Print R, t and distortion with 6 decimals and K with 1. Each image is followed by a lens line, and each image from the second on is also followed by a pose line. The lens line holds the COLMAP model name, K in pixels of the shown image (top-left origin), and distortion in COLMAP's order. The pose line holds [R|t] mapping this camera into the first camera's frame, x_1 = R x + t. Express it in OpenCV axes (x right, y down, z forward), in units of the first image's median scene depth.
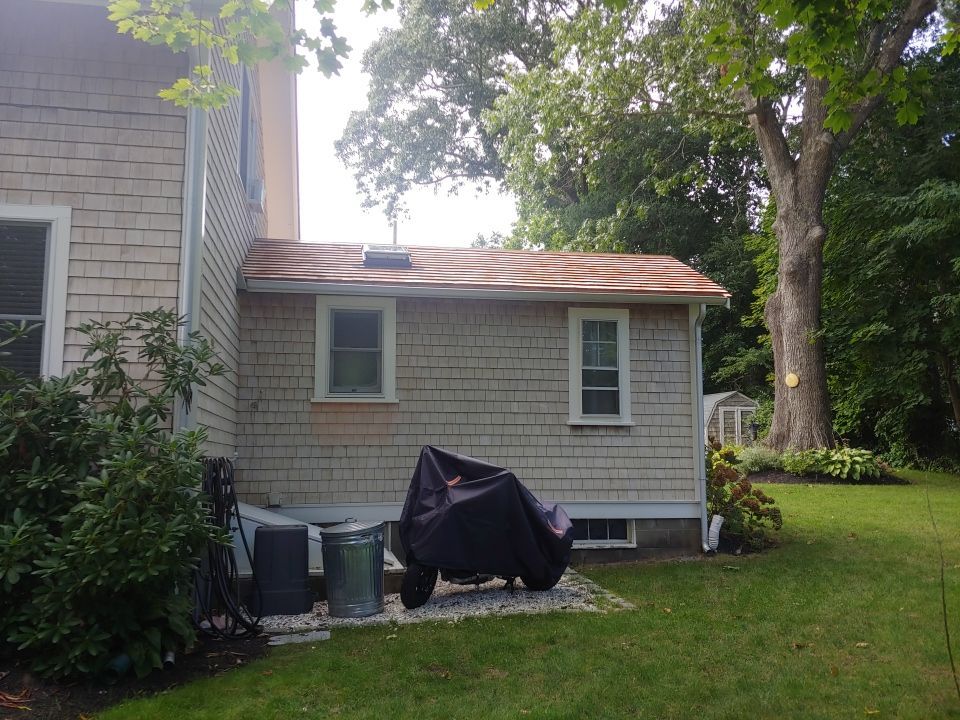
lens RADIAL K [[844.9, 0, 480.0], [0, 844.9, 360.0], [0, 0, 1]] dist [0.062839, -0.195678]
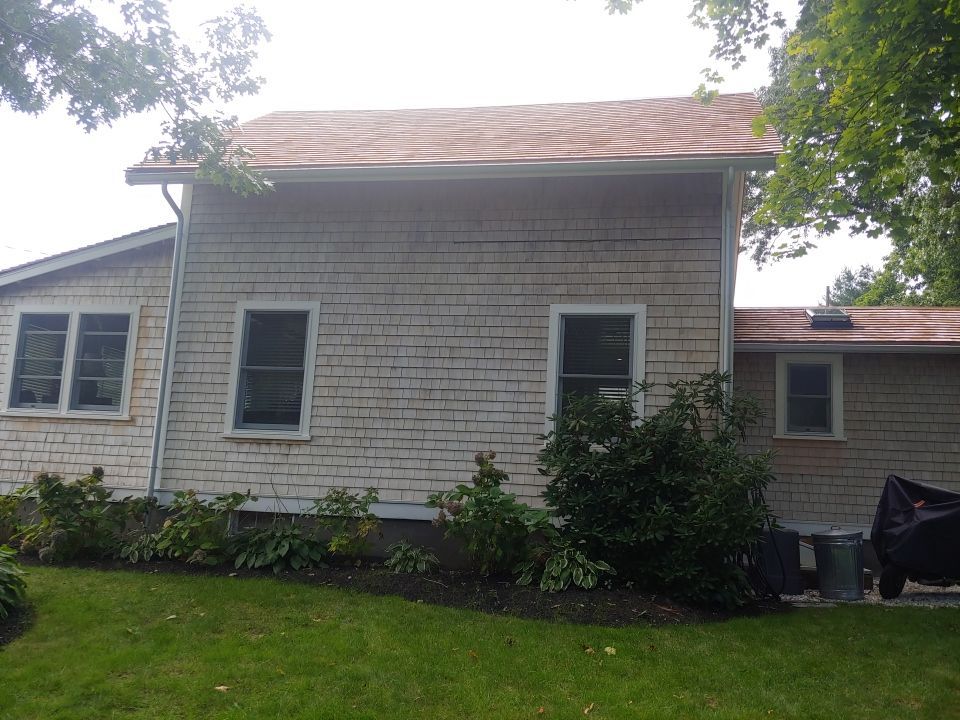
lens RADIAL K [[802.8, 0, 479.5], [0, 802.8, 369.7], [0, 0, 1]] dist [0.049332, -0.152943]
pose [[0.909403, -0.006948, -0.415858, -0.094801], [-0.008496, 0.999341, -0.035276, -0.005884], [0.415829, 0.035613, 0.908745, -0.266301]]
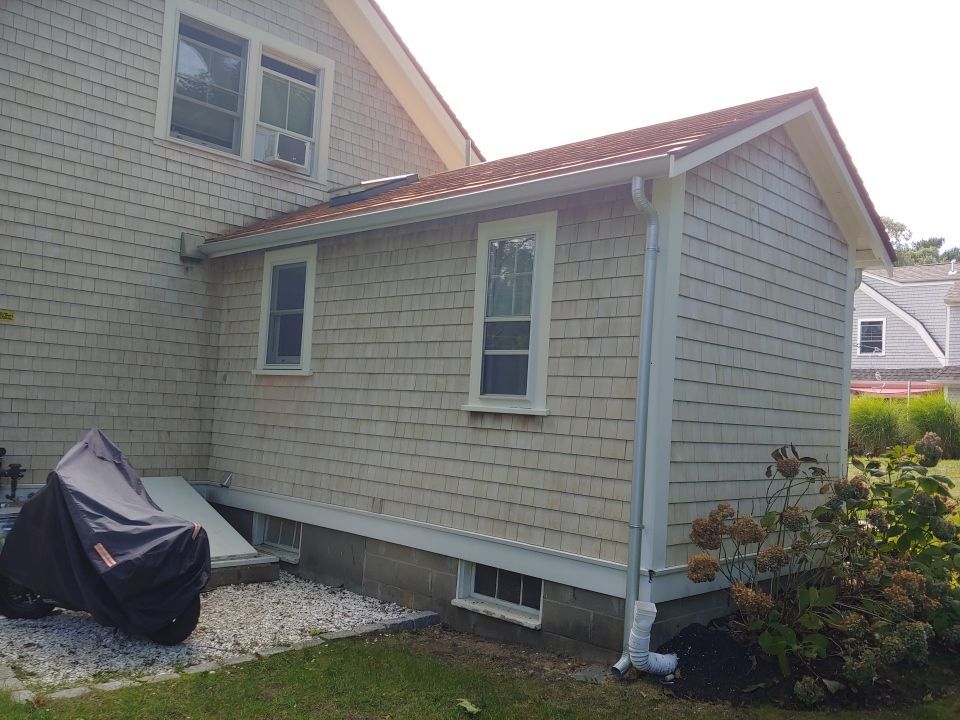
lens RADIAL K [[844.9, 0, 480.0], [0, 844.9, 360.0], [0, 0, 1]] dist [0.062839, -0.195678]
pose [[0.583544, -0.012392, -0.811987, 0.655162], [0.045485, 0.998813, 0.017445, 0.029537], [0.810807, -0.047113, 0.583415, 0.668491]]
